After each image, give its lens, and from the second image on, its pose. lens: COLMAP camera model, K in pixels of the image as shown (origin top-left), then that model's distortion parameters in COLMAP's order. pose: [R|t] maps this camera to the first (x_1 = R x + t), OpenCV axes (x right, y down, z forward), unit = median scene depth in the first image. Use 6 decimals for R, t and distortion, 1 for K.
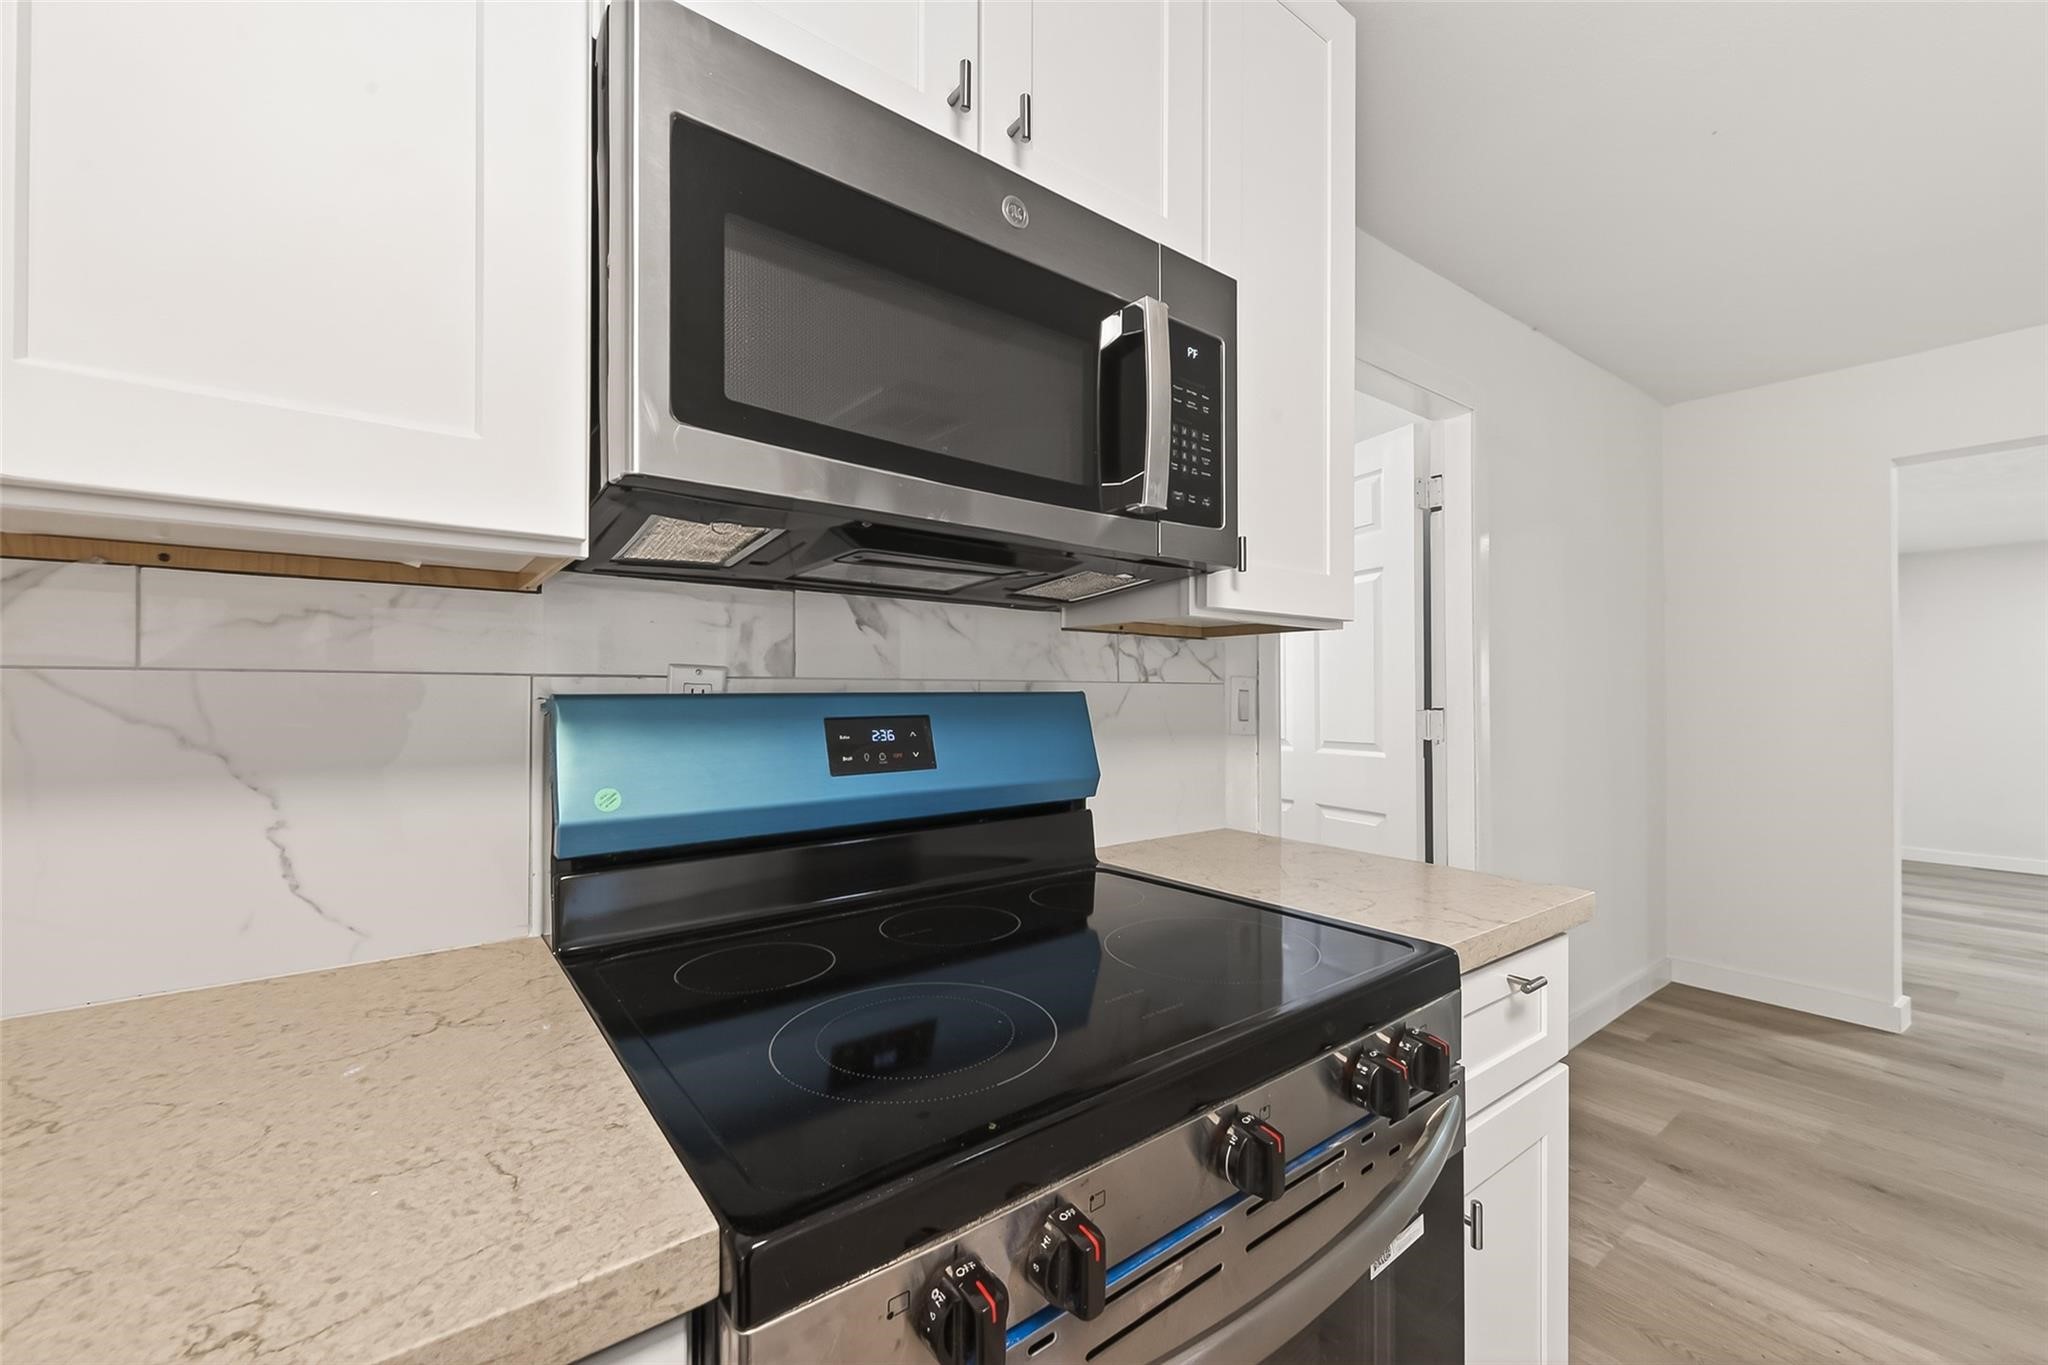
lens RADIAL K [[814.6, 0, 1013.0], [0, 814.6, 695.2], [0, 0, 1]] dist [0.004619, -0.001758]
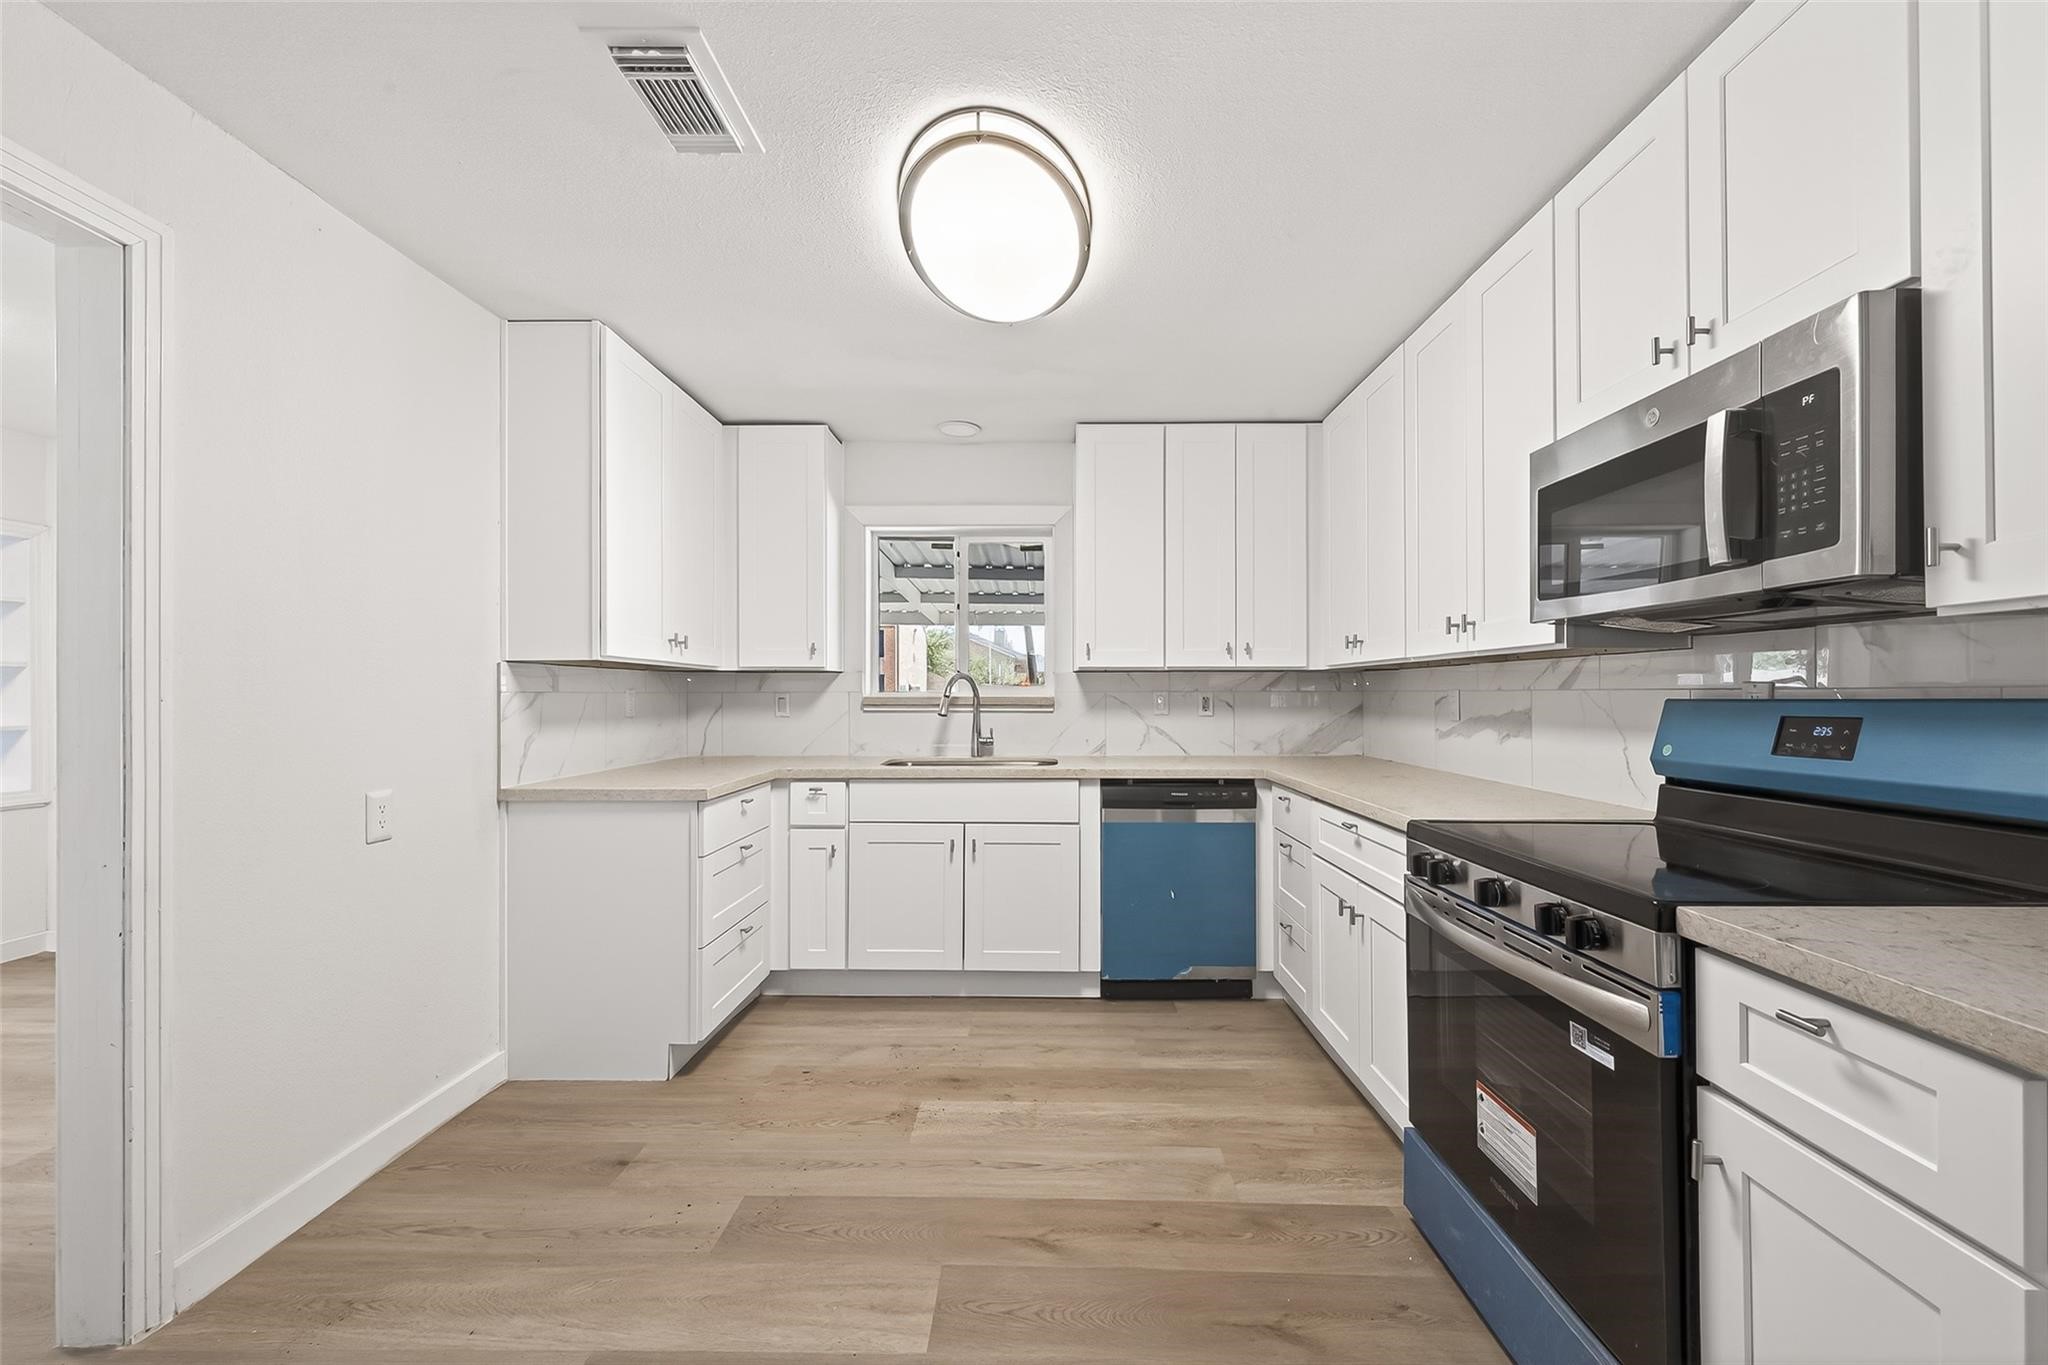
lens RADIAL K [[814.6, 0, 1033.5], [0, 814.6, 689.2], [0, 0, 1]] dist [0.004619, -0.001758]
pose [[-0.614036, -0.003934, -0.789268, 1.754294], [0.000043, 0.999987, -0.005018, -0.013025], [0.789278, -0.003115, -0.614029, 0.838919]]
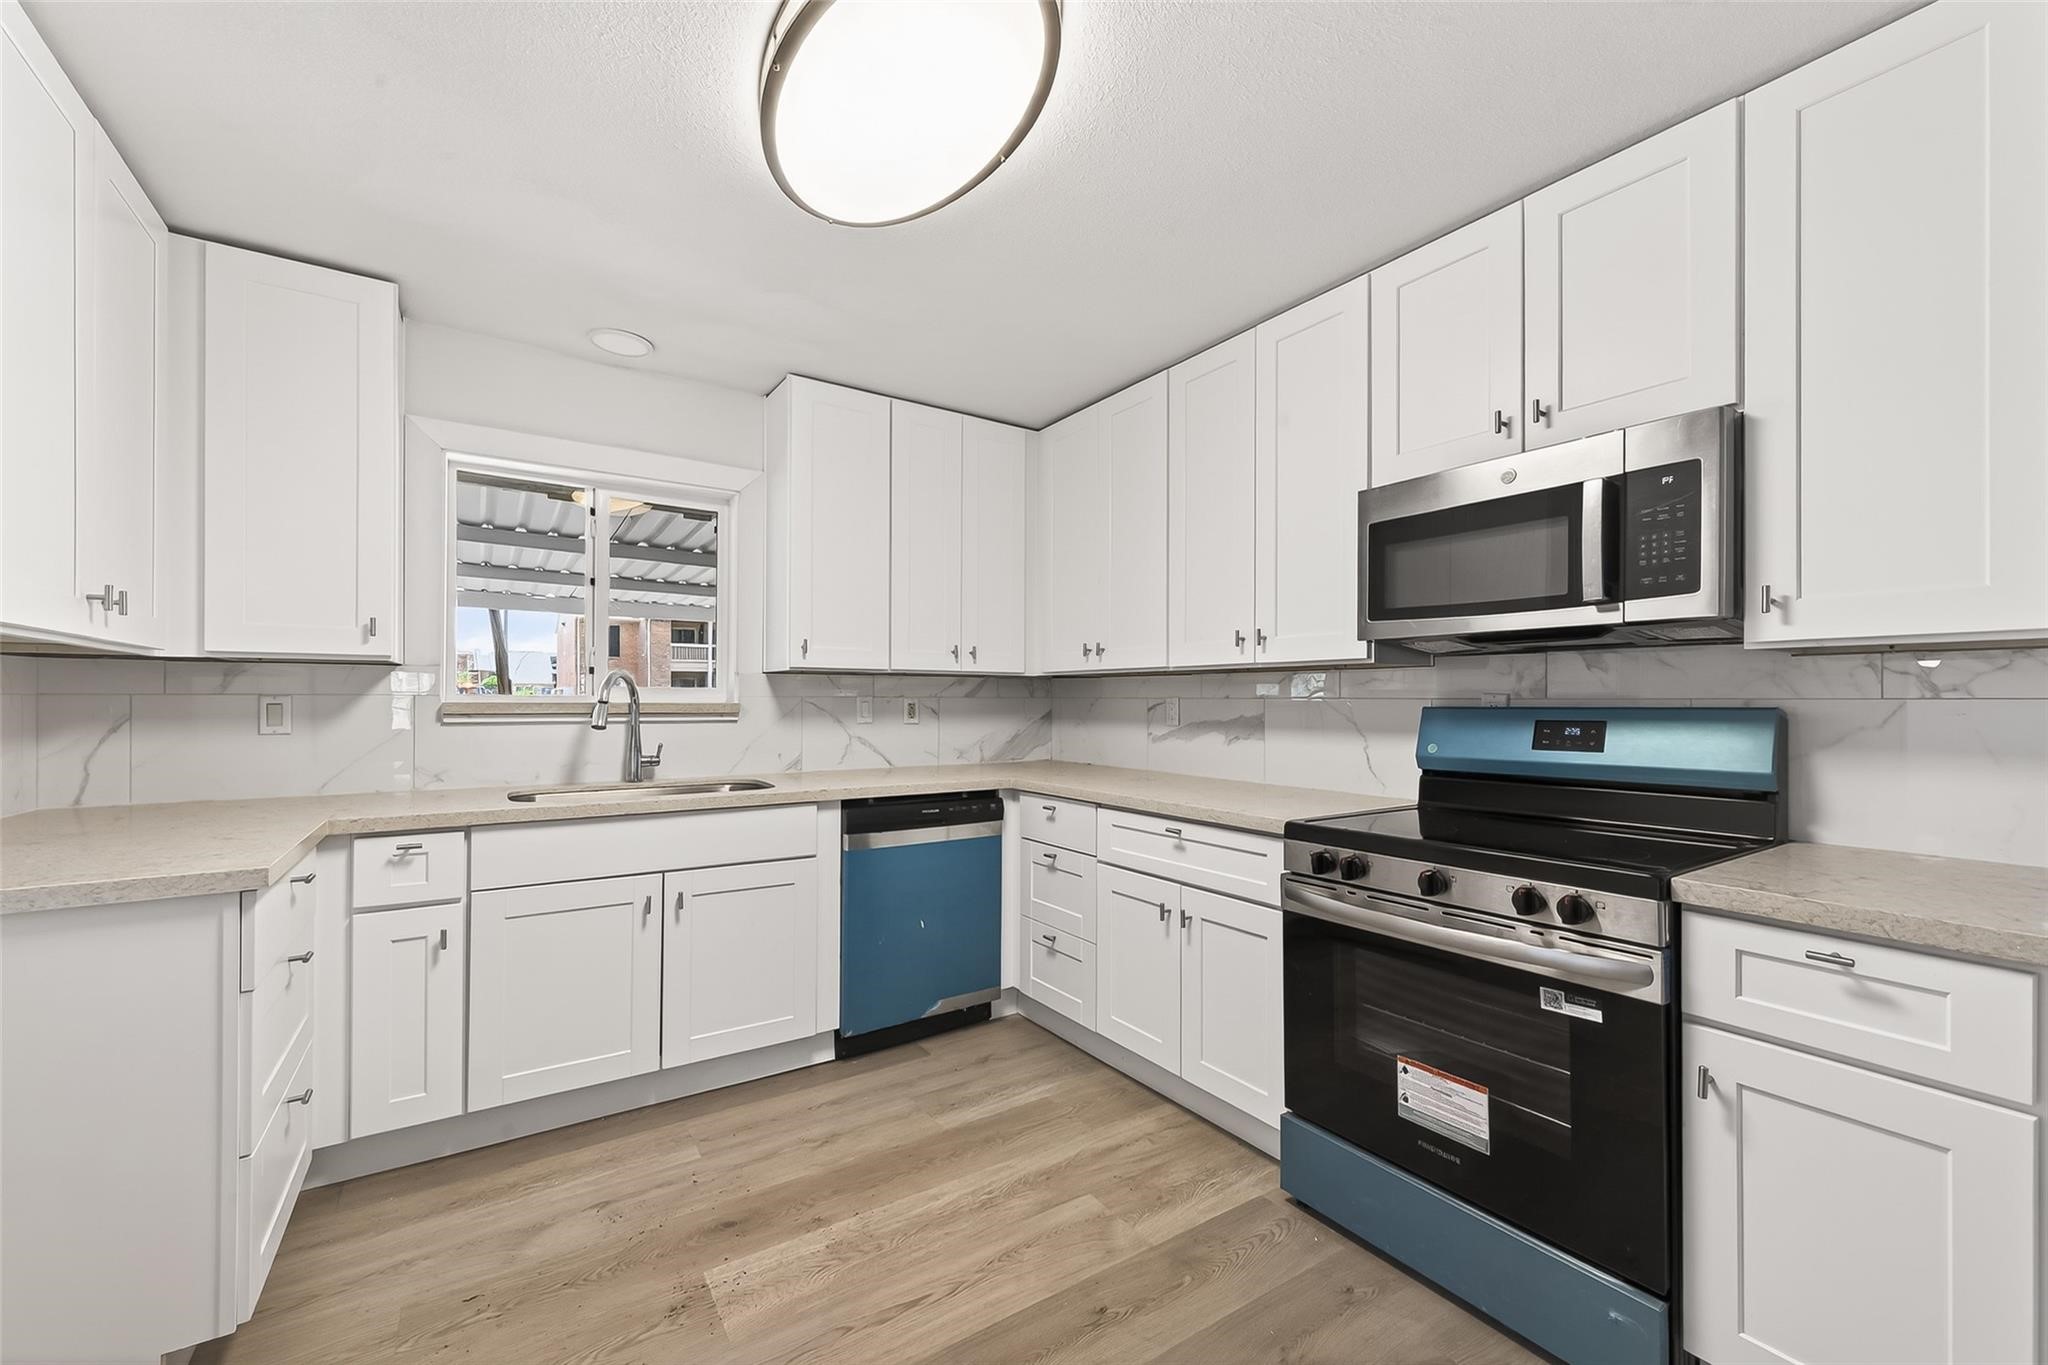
lens RADIAL K [[814.6, 0, 1060.9], [0, 814.6, 697.5], [0, 0, 1]] dist [0.004619, -0.001758]
pose [[-0.041766, -0.002522, -0.999124, 1.736878], [-0.004420, 0.999987, -0.002339, -0.014920], [0.999118, 0.004318, -0.041776, -0.041300]]
